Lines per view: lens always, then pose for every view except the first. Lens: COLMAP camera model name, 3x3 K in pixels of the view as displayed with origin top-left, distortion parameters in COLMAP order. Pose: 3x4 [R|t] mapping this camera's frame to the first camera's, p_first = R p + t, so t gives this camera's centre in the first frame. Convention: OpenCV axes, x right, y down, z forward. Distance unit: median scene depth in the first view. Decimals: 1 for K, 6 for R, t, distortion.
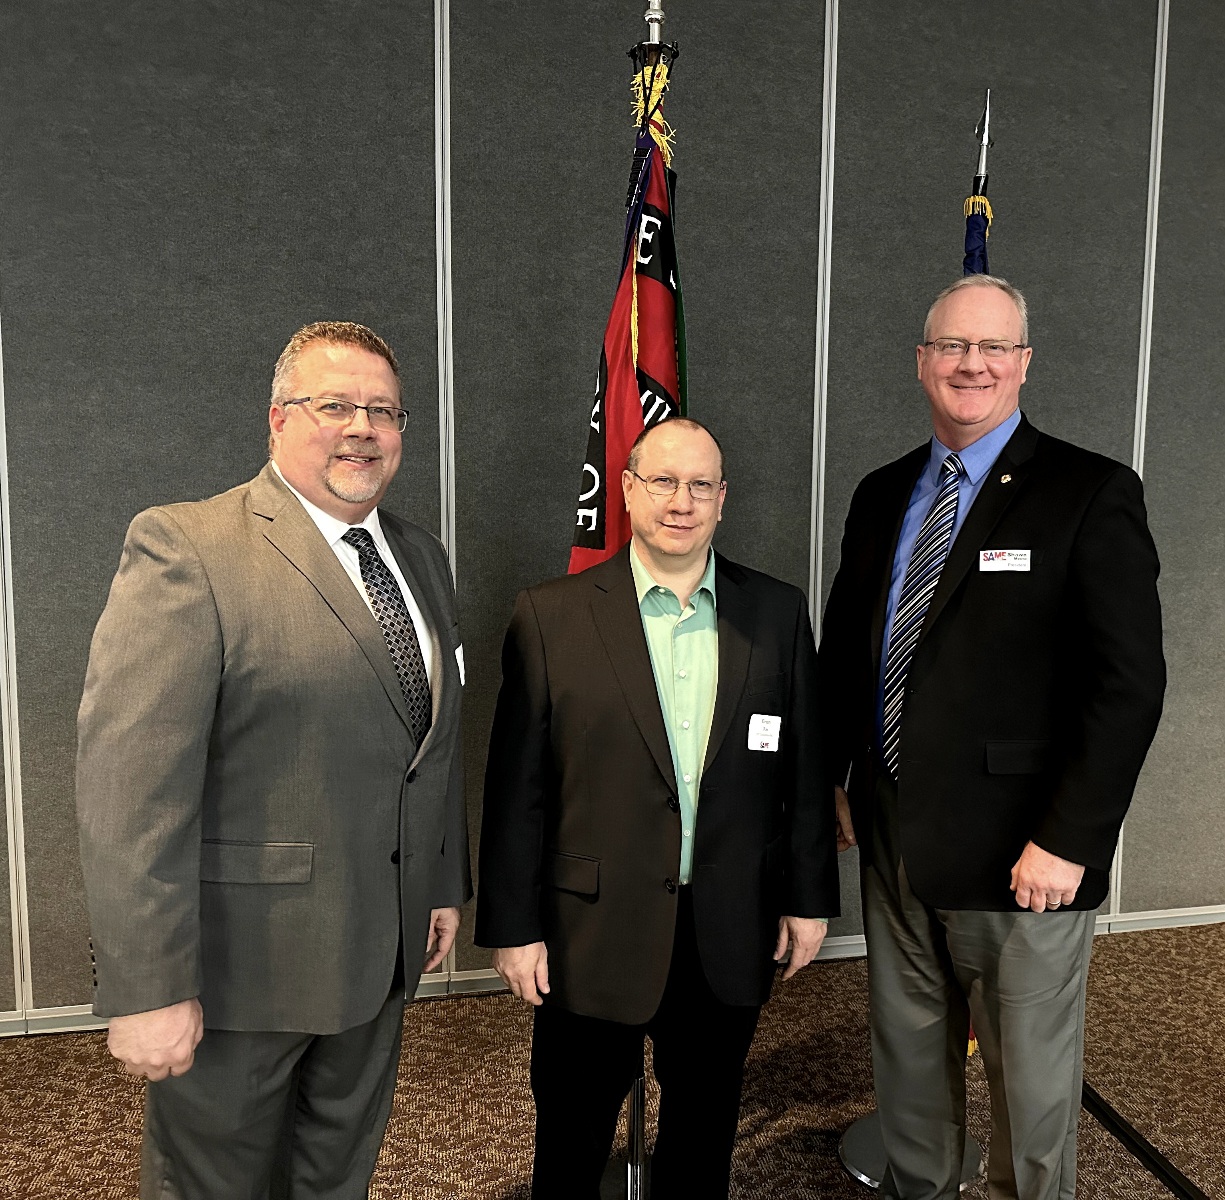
lens RADIAL K [[1113.3, 0, 612.5], [0, 1113.3, 600.0], [0, 0, 1]] dist [-0.003185, -0.009689]
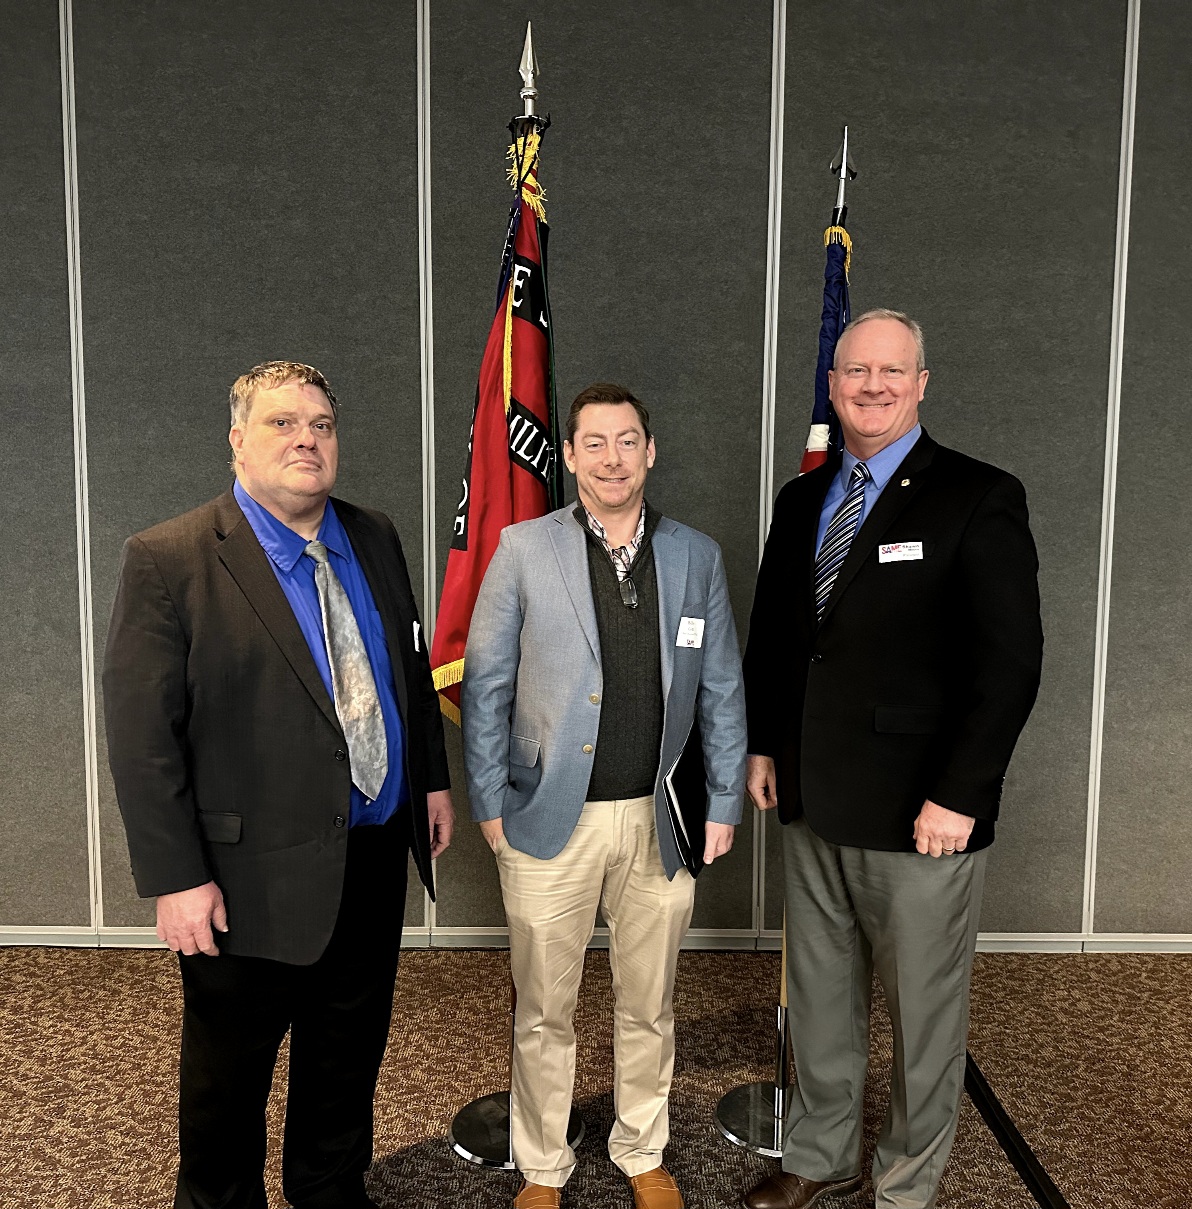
lens RADIAL K [[1083.3, 0, 490.3], [0, 1083.3, 610.1], [0, 0, 1]] dist [0.009501, -0.022680]
pose [[0.968141, 0.017173, -0.249816, 0.204916], [-0.019540, 0.999785, -0.006997, 0.016741], [0.249642, 0.011655, 0.968268, -0.071808]]
